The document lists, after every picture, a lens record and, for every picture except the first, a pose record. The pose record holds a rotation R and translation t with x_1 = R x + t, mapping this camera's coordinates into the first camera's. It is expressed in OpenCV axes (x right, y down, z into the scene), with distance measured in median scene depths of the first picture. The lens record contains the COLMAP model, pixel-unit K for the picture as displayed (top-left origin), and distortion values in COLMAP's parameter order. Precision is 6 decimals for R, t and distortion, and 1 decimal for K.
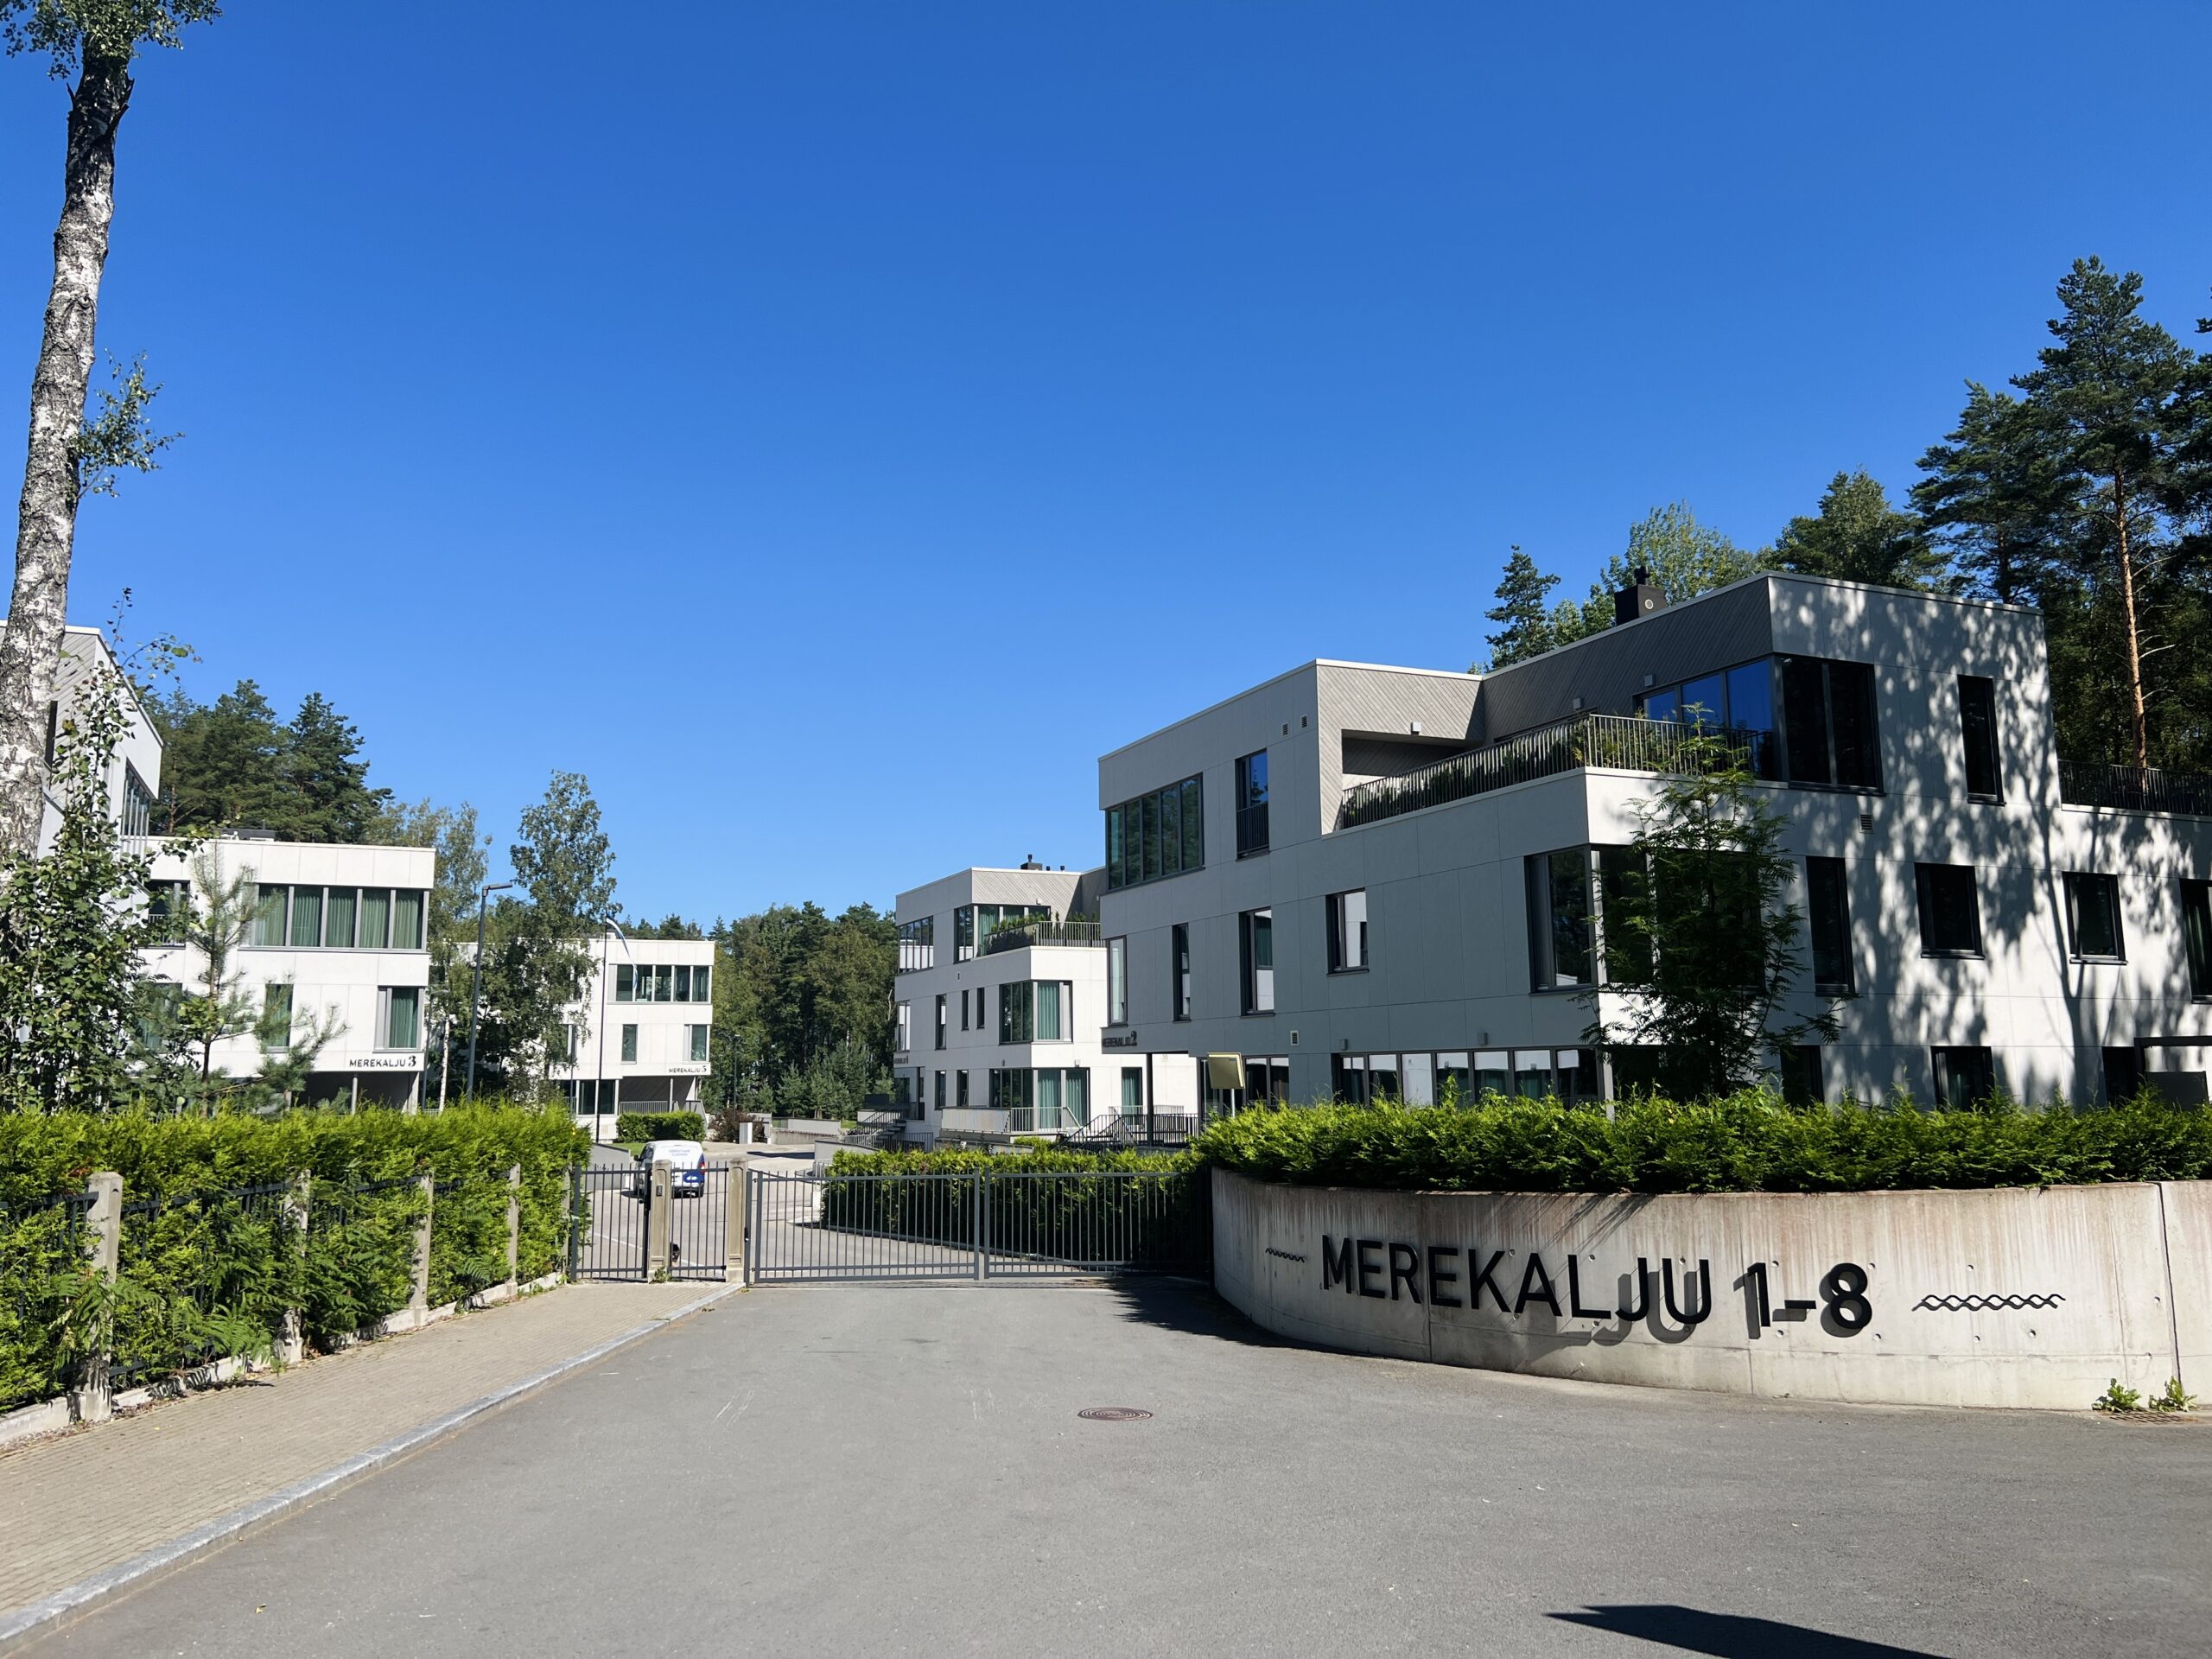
lens RADIAL K [[1678.0, 0, 1104.1], [0, 1678.0, 827.4], [0, 0, 1]] dist [0.001463, -0.000249]
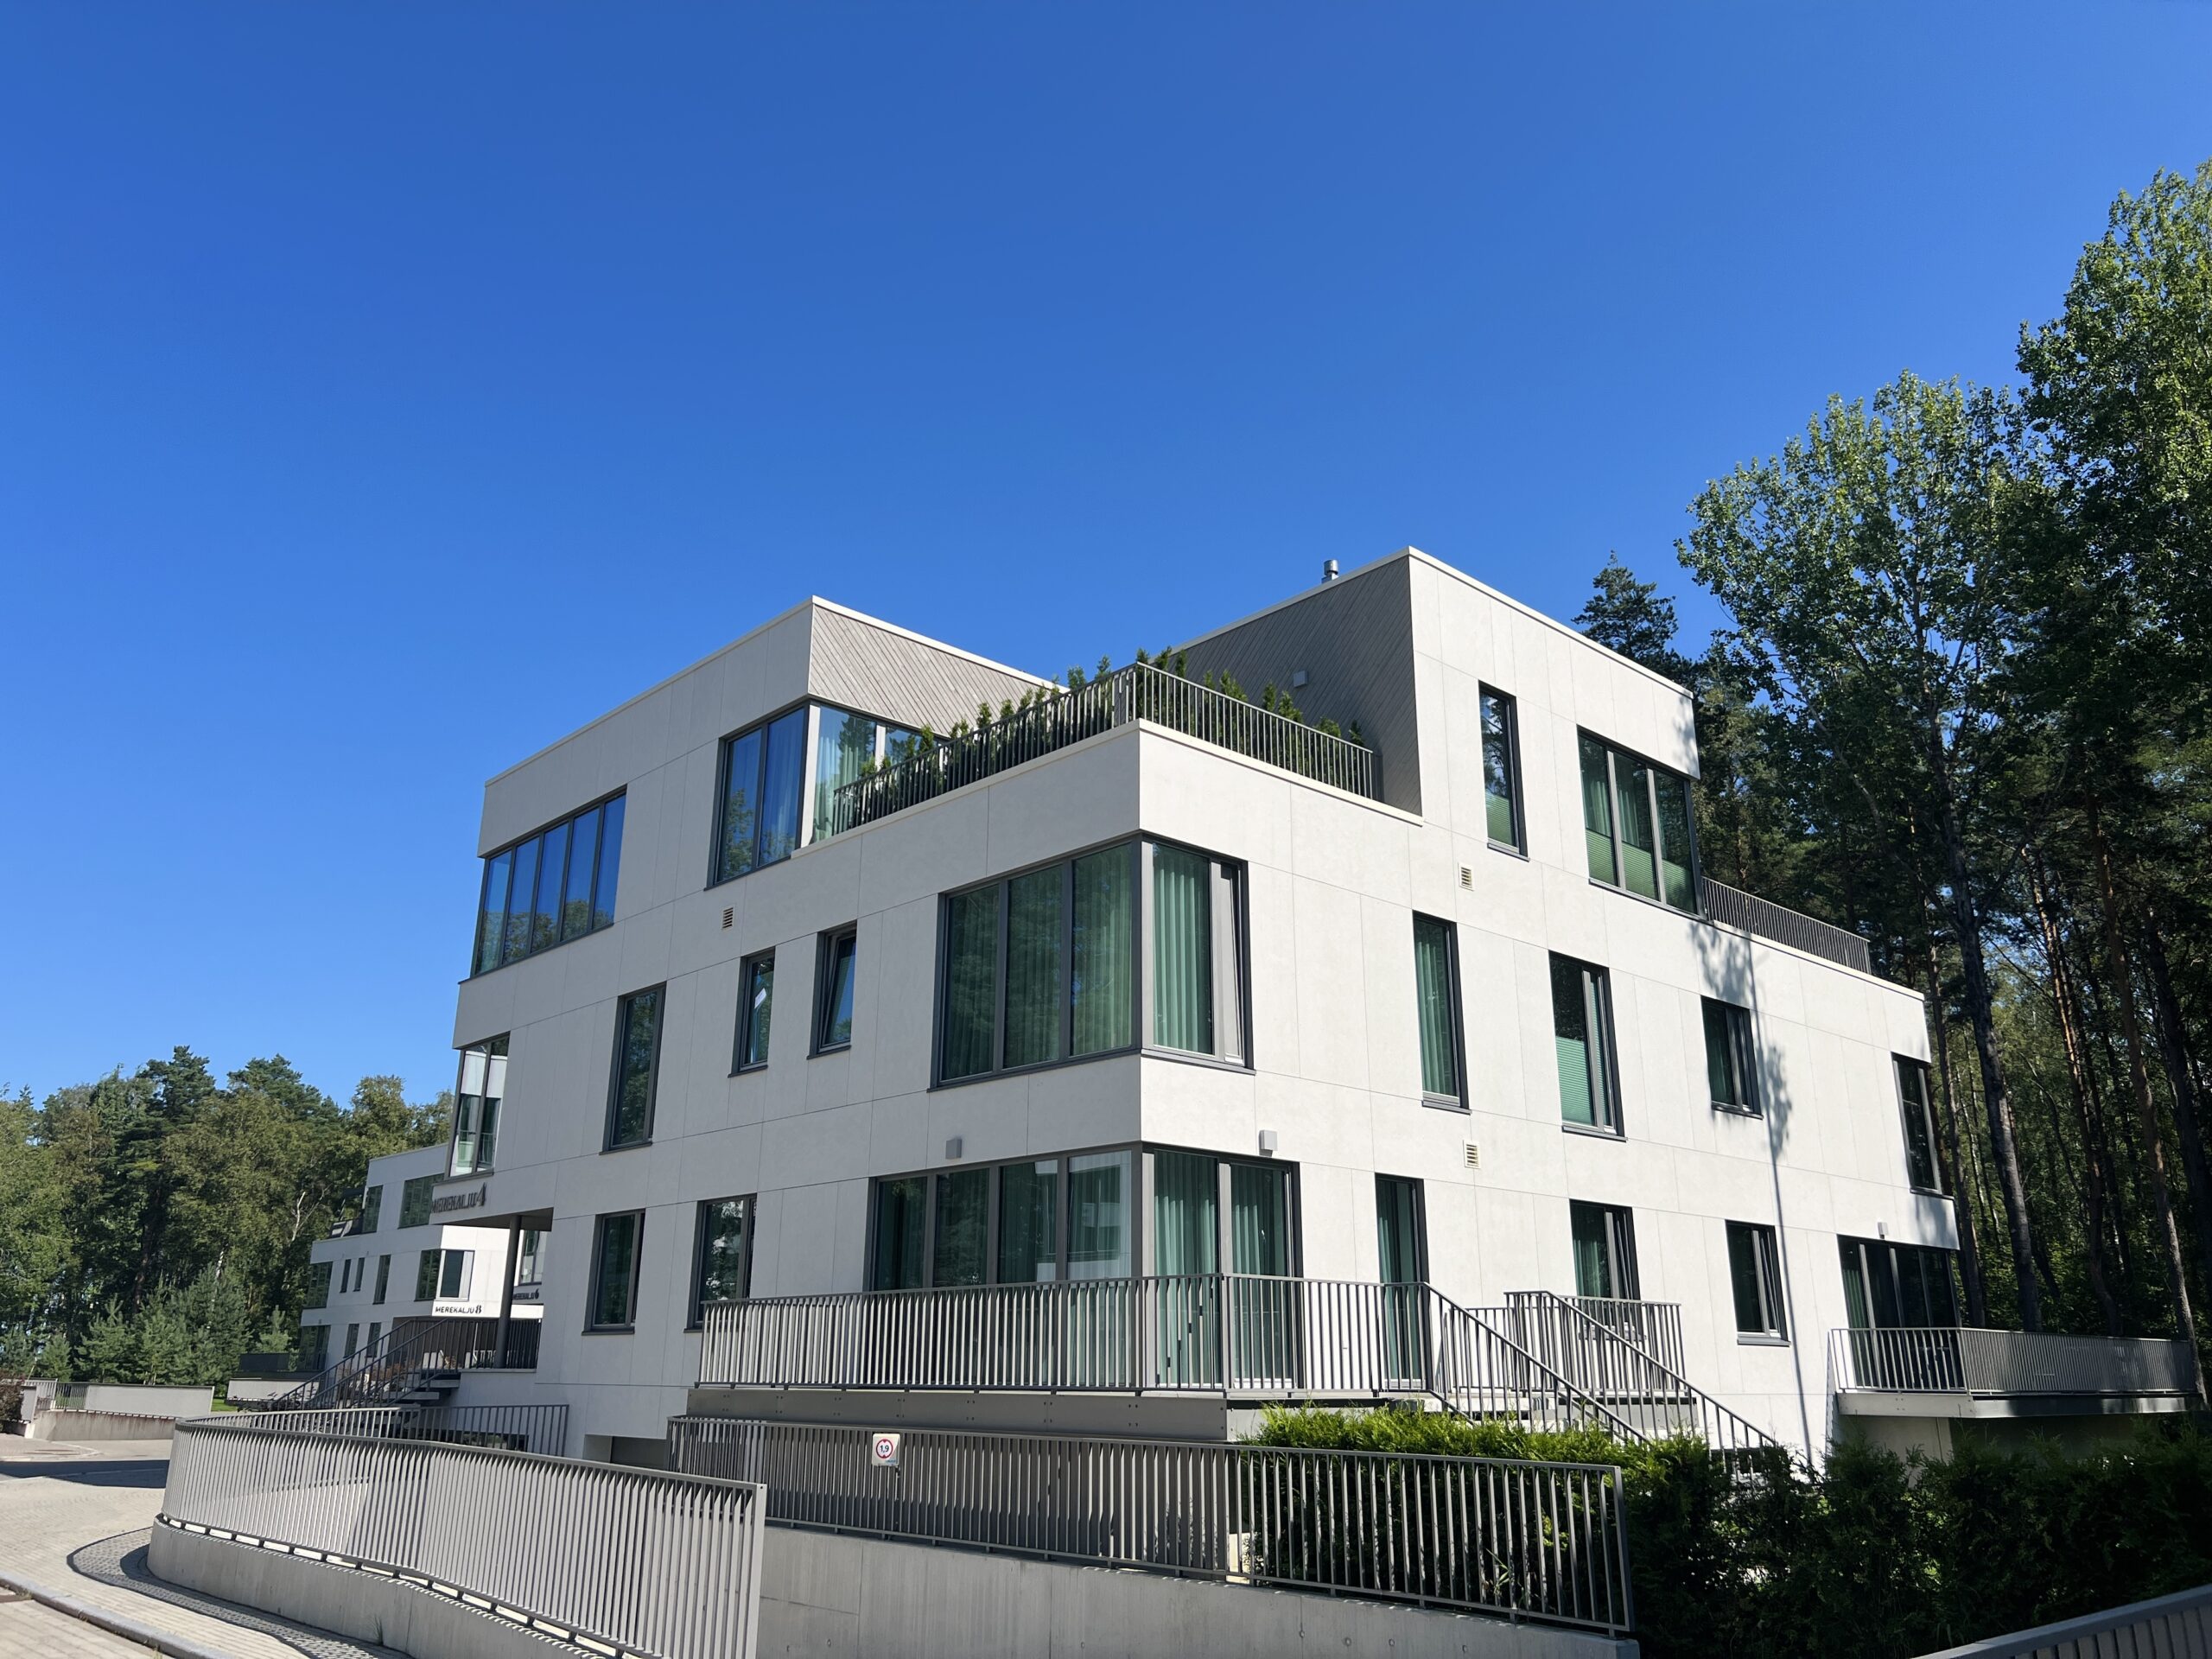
lens RADIAL K [[1681.1, 0, 1110.7], [0, 1681.1, 868.9], [0, 0, 1]] dist [-0.003356, -0.002457]
pose [[0.942689, 0.118150, 0.312055, -0.053812], [-0.071594, 0.985051, -0.156681, 0.056548], [-0.325902, 0.125360, 0.937055, 0.295294]]
